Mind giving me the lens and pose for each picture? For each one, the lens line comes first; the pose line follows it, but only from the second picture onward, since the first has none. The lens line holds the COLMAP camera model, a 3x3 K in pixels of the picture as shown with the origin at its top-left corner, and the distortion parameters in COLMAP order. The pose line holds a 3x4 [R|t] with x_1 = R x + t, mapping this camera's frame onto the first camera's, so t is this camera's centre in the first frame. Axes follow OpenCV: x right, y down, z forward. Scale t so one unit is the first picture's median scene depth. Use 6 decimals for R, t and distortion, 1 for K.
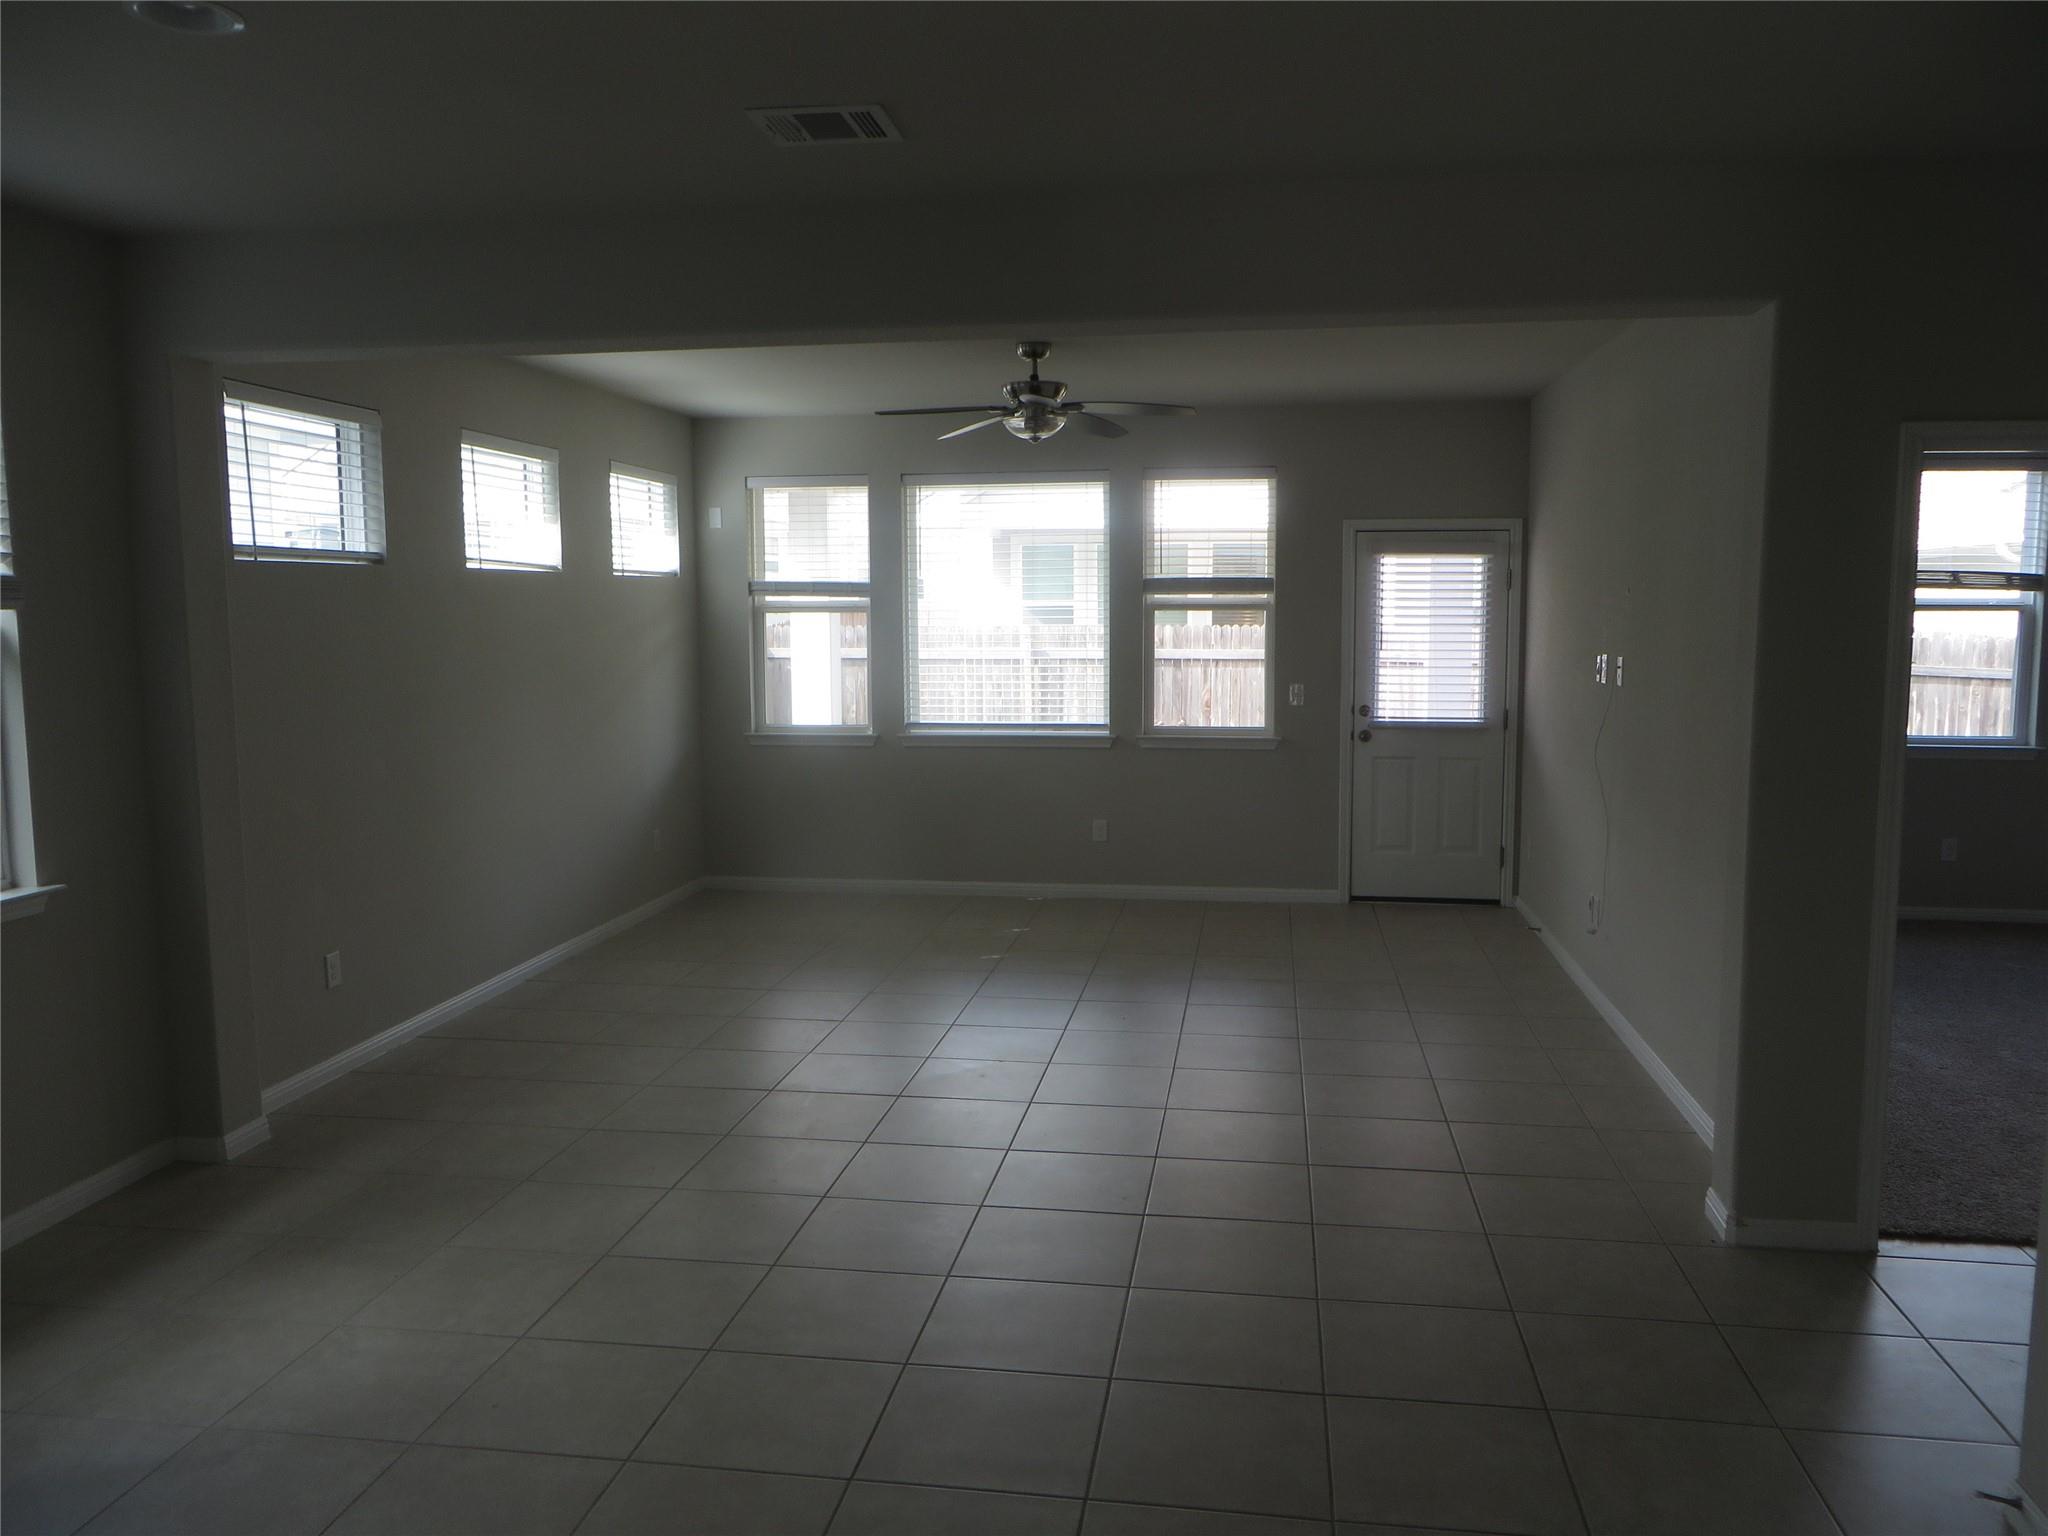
lens RADIAL K [[1550.6, 0, 1021.1], [0, 1550.6, 775.9], [0, 0, 1]] dist [-0.018022, 0.010682]
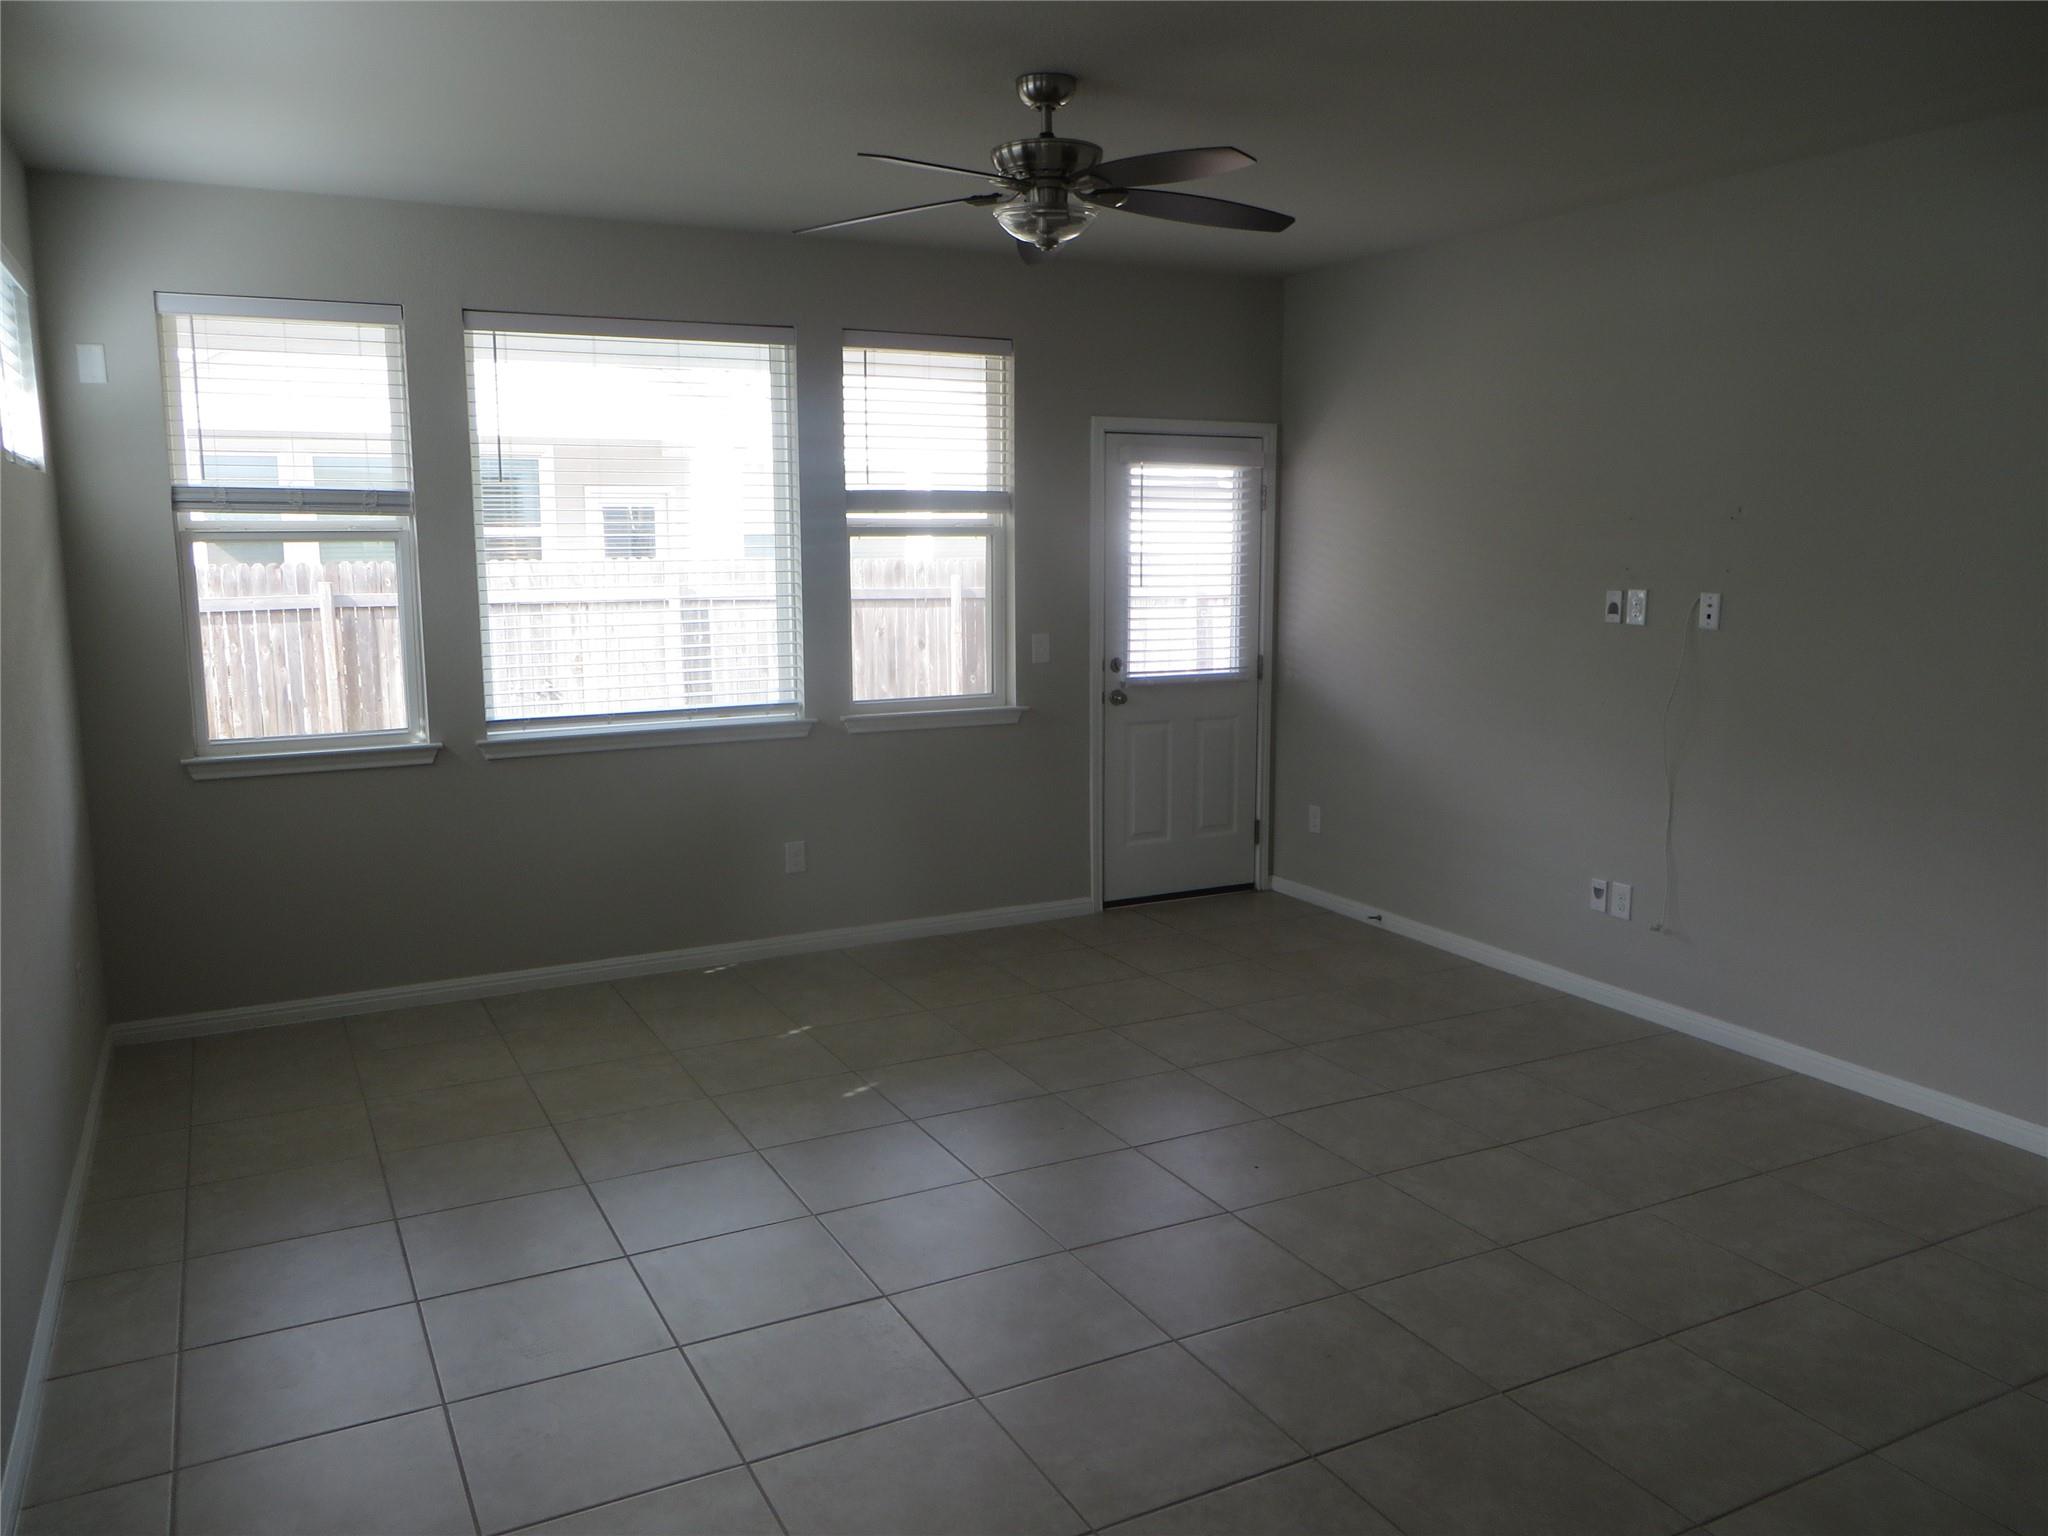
lens RADIAL K [[1550.6, 0, 1021.7], [0, 1550.6, 766.3], [0, 0, 1]] dist [-0.018022, 0.010682]
pose [[0.799963, -0.088567, 0.593477, -0.275503], [0.066517, 0.996040, 0.058982, -0.039521], [-0.596351, -0.007707, 0.802687, 0.391711]]
